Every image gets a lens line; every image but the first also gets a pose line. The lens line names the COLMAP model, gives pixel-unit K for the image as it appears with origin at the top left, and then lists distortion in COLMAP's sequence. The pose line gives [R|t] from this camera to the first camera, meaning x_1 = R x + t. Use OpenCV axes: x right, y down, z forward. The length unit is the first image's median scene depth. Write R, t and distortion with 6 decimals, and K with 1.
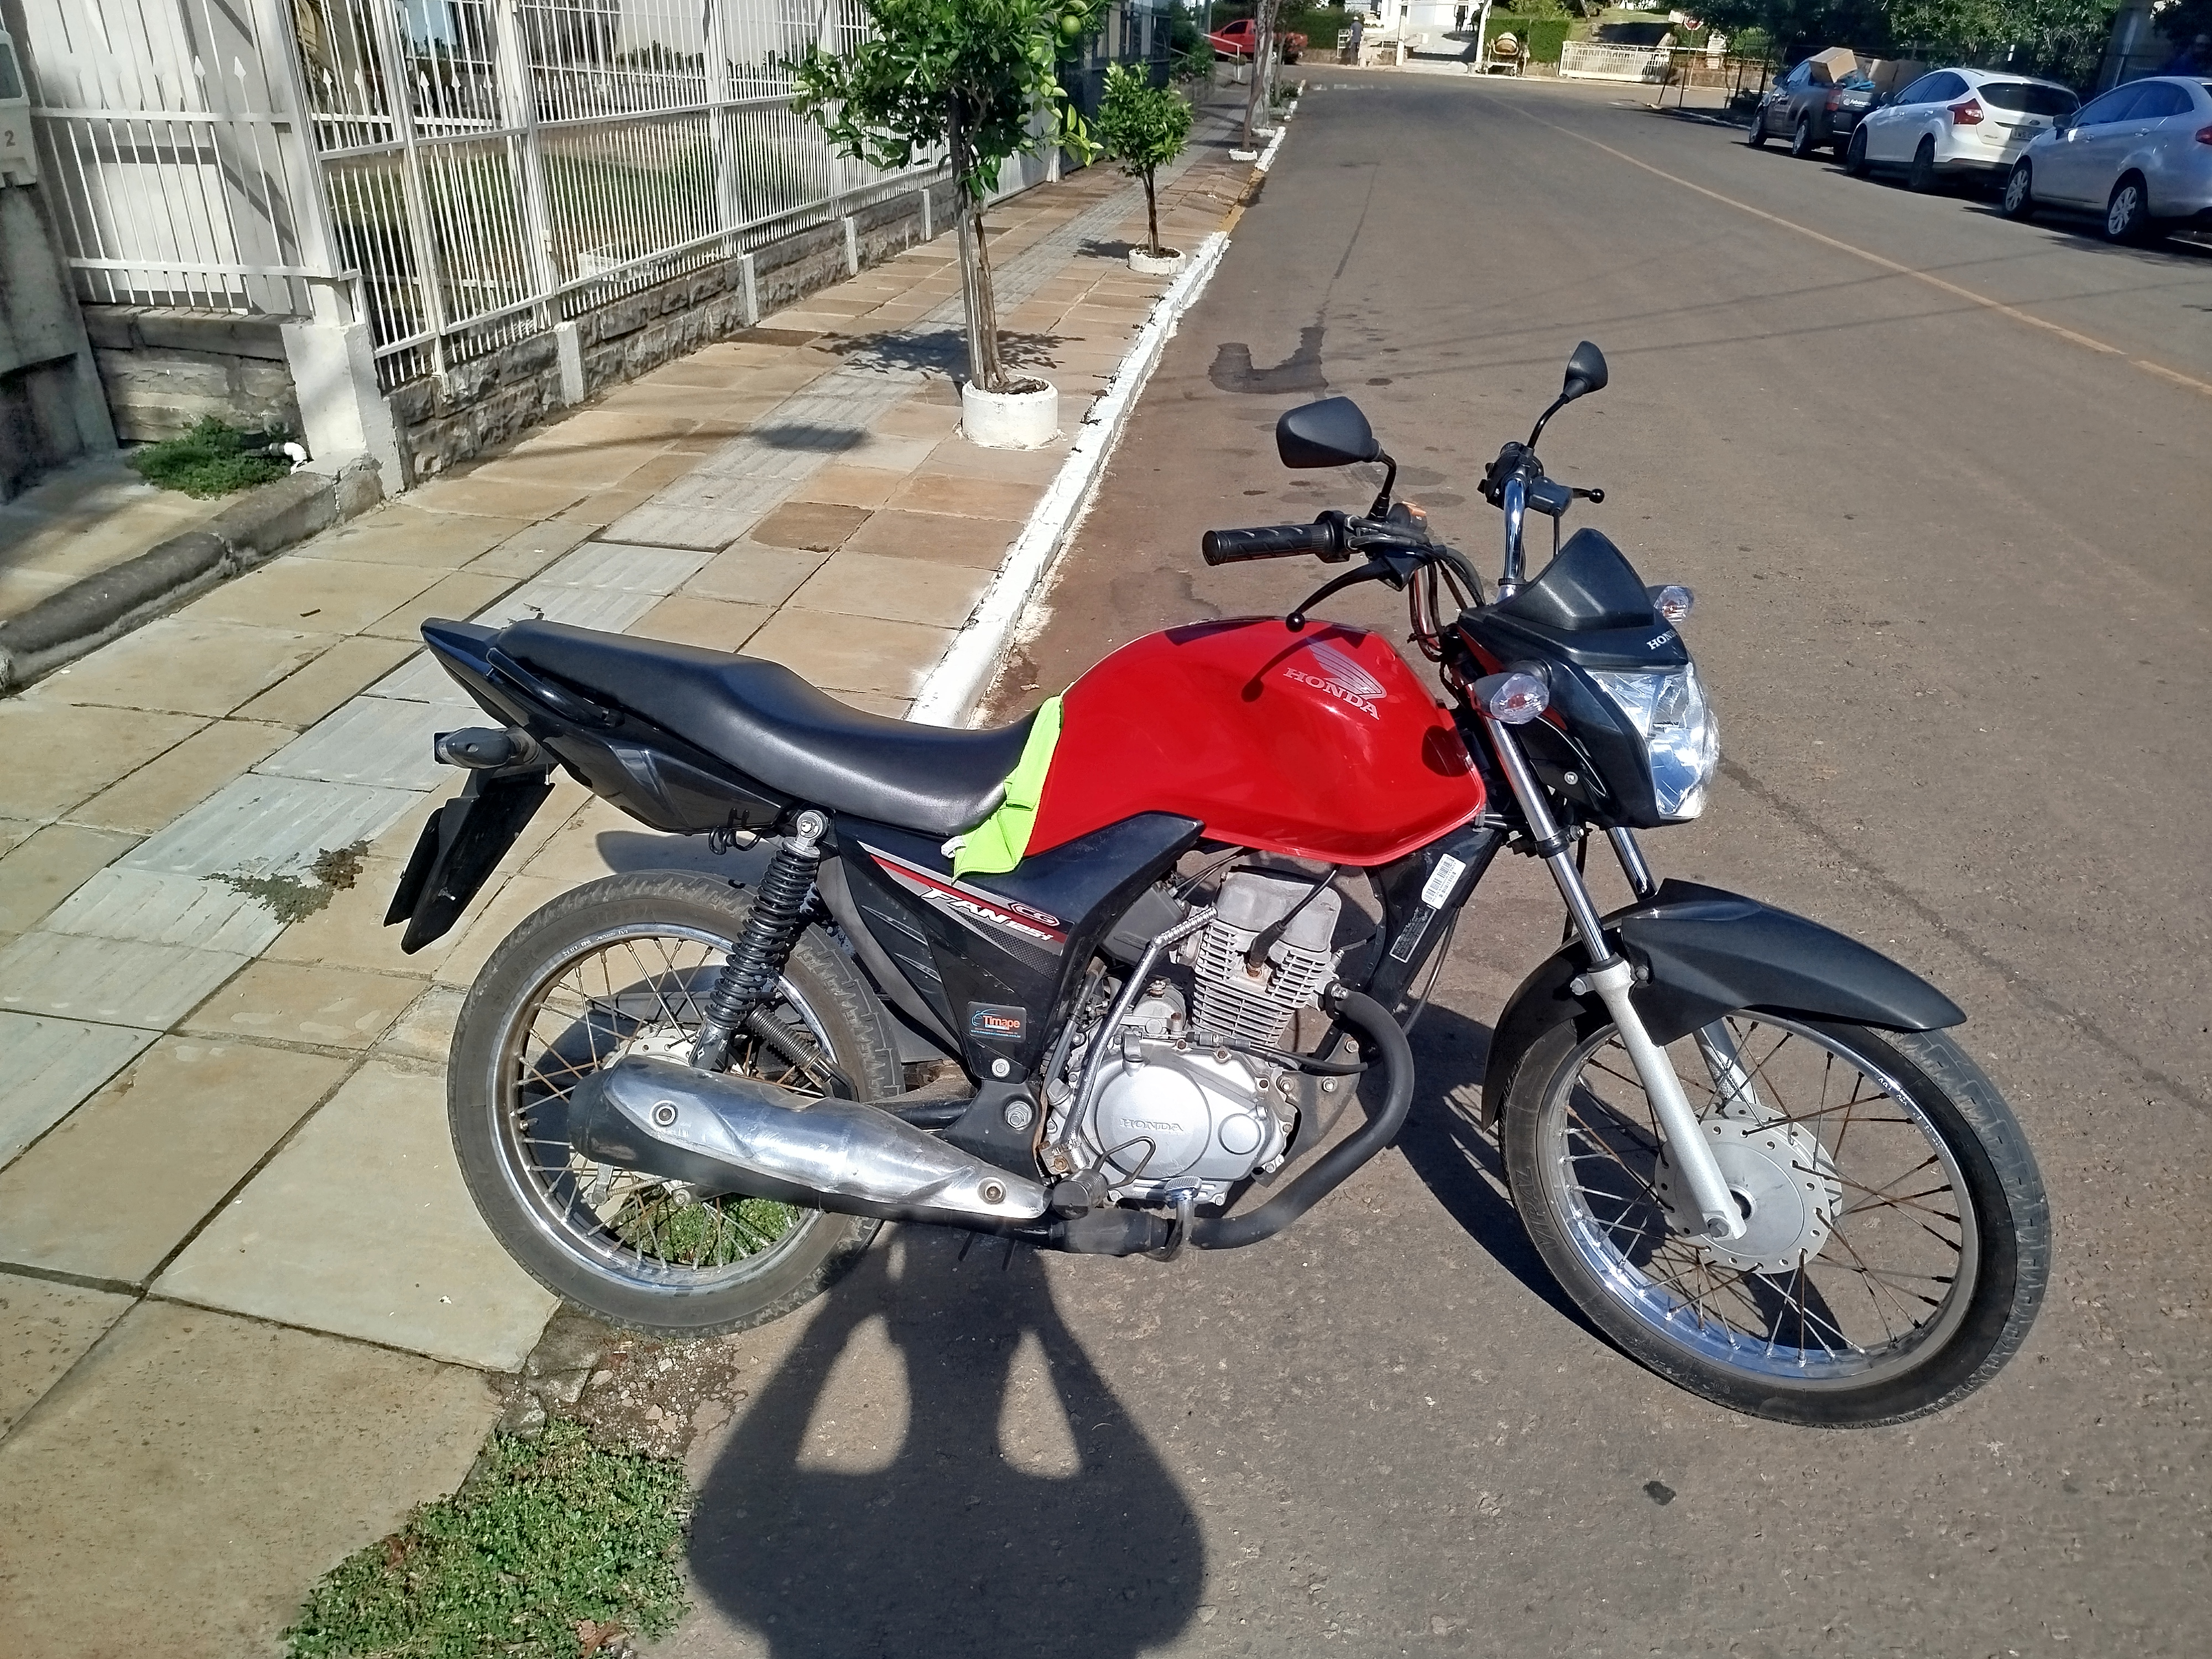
lens RADIAL K [[1545.3, 0, 1108.1], [0, 1545.3, 820.5], [0, 0, 1]] dist [-0.001070, 0.011092]
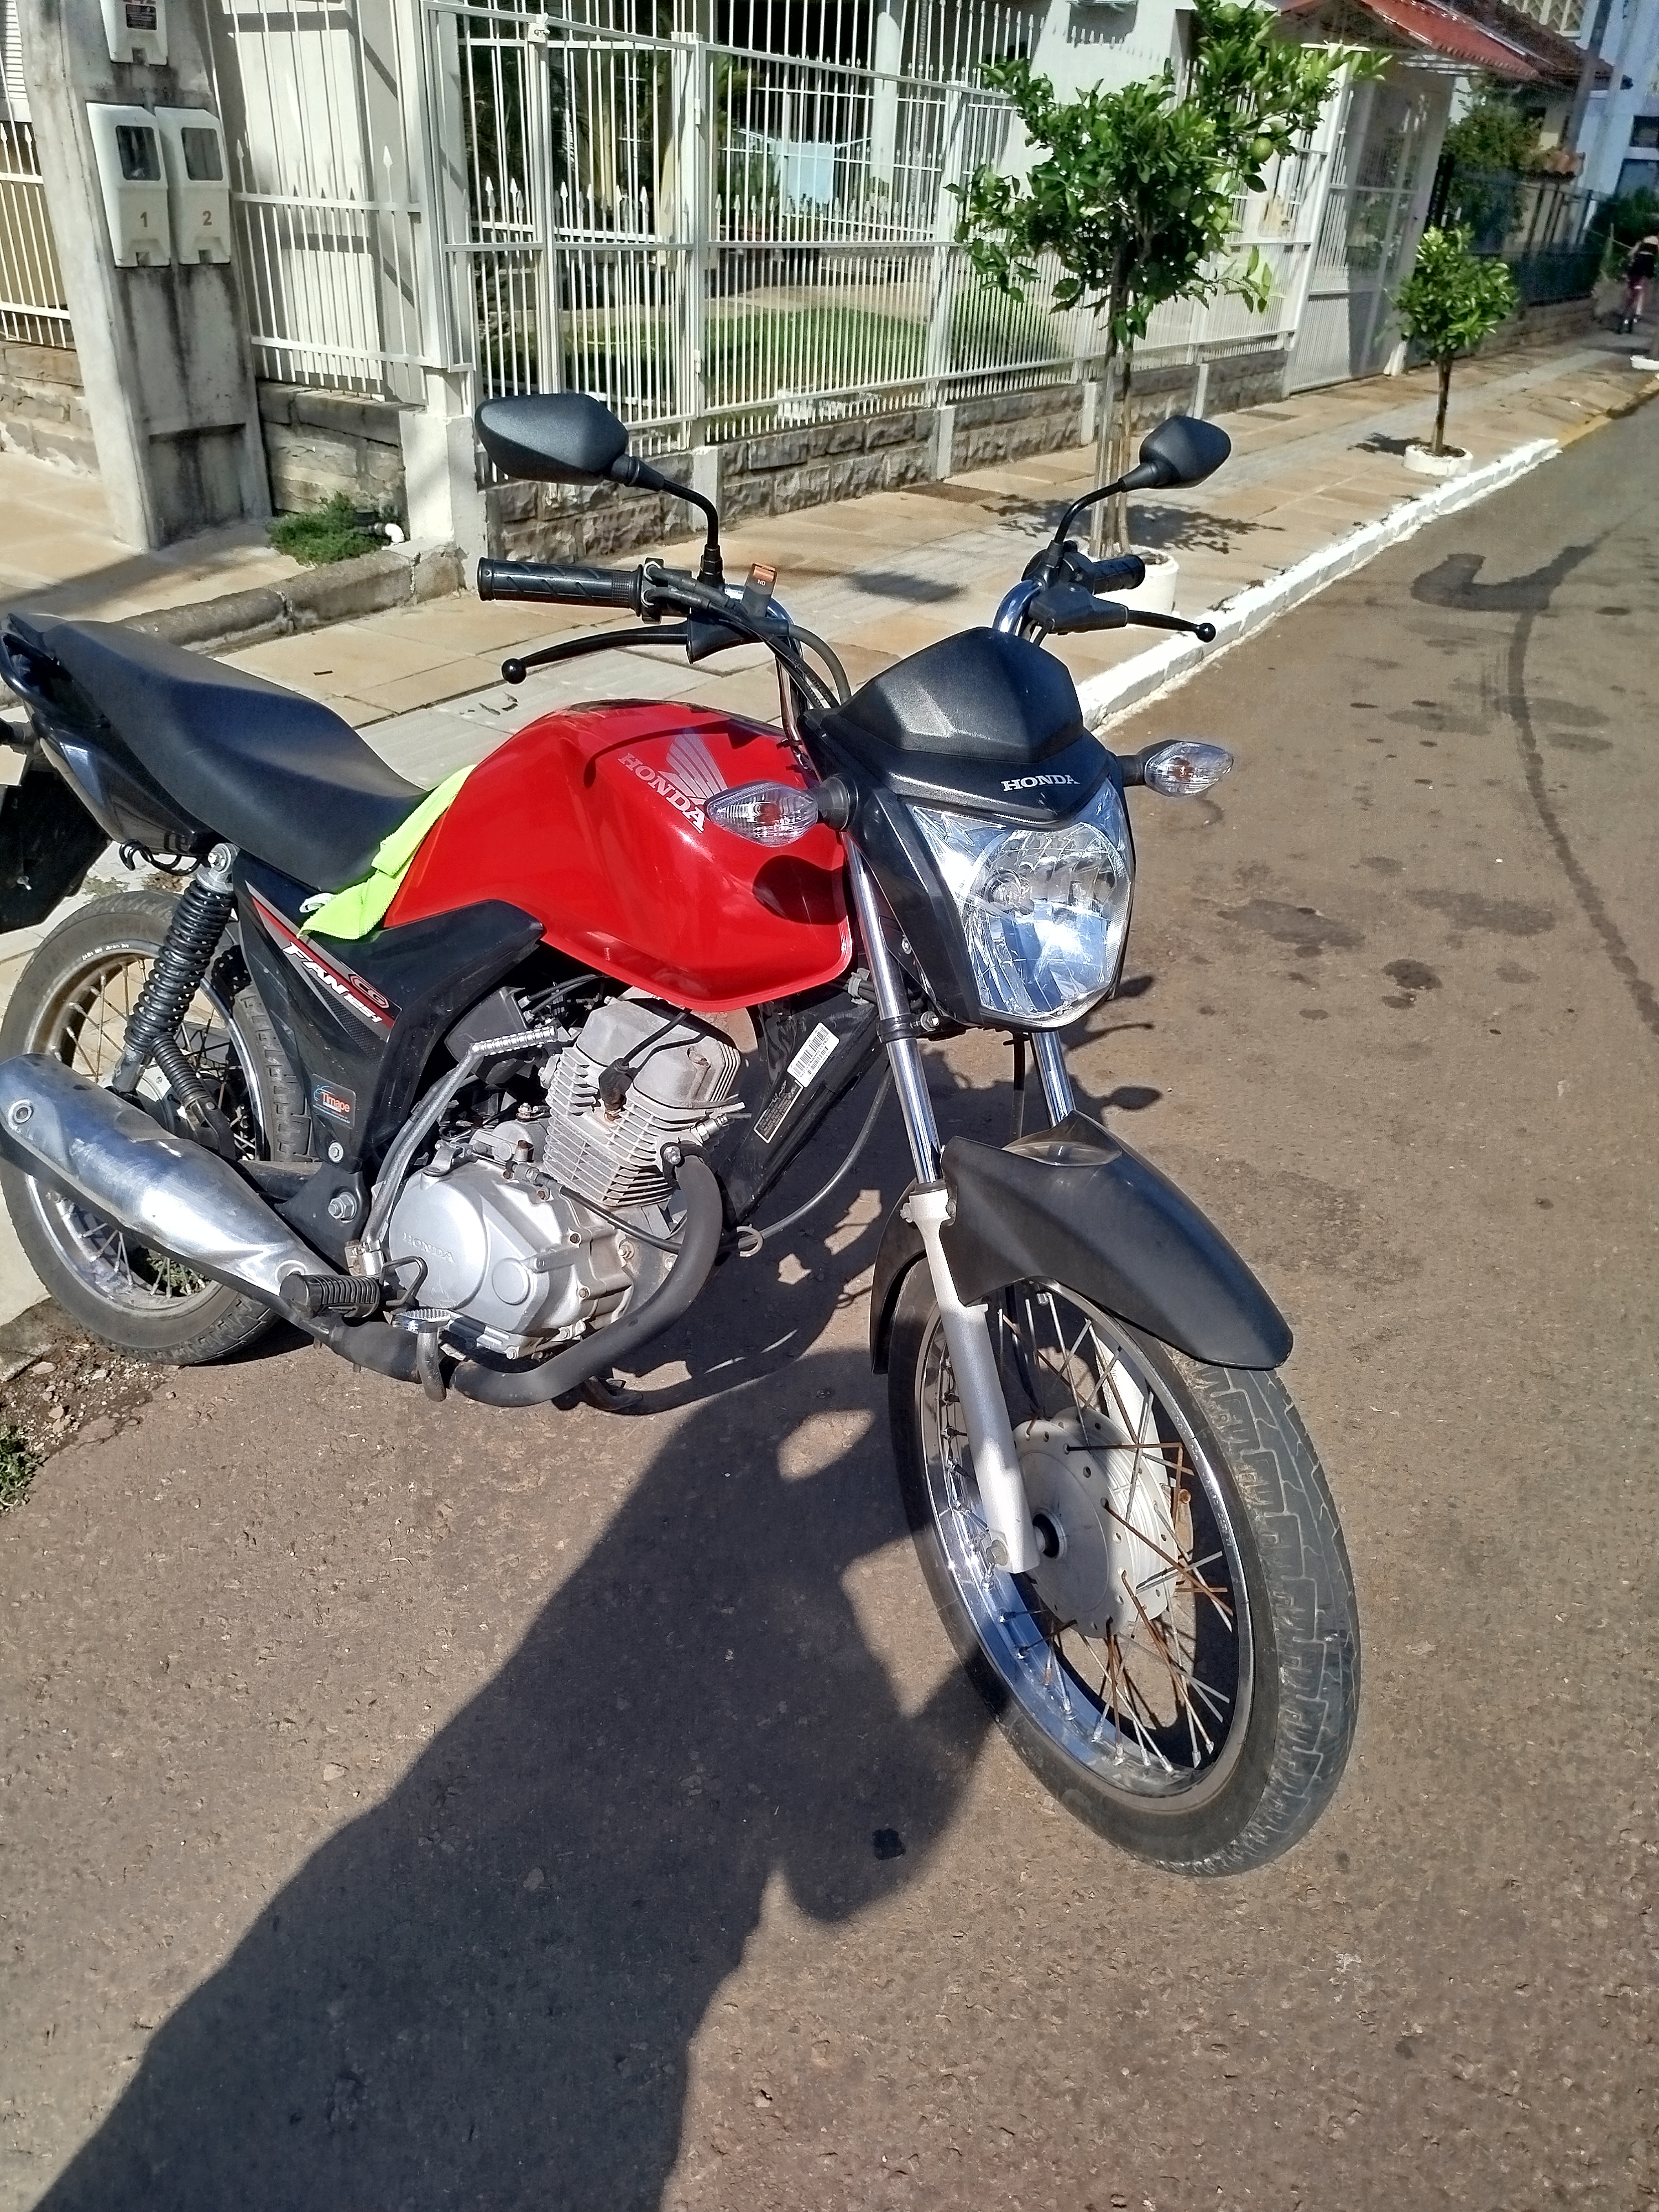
lens RADIAL K [[1545.3, 0, 830.0], [0, 1545.3, 1110.5], [0, 0, 1]] dist [-0.001070, 0.011092]
pose [[0.919313, 0.222218, -0.324780, 0.187575], [-0.205378, 0.974922, 0.085714, -0.001592], [0.335683, -0.012096, 0.941897, 0.085245]]
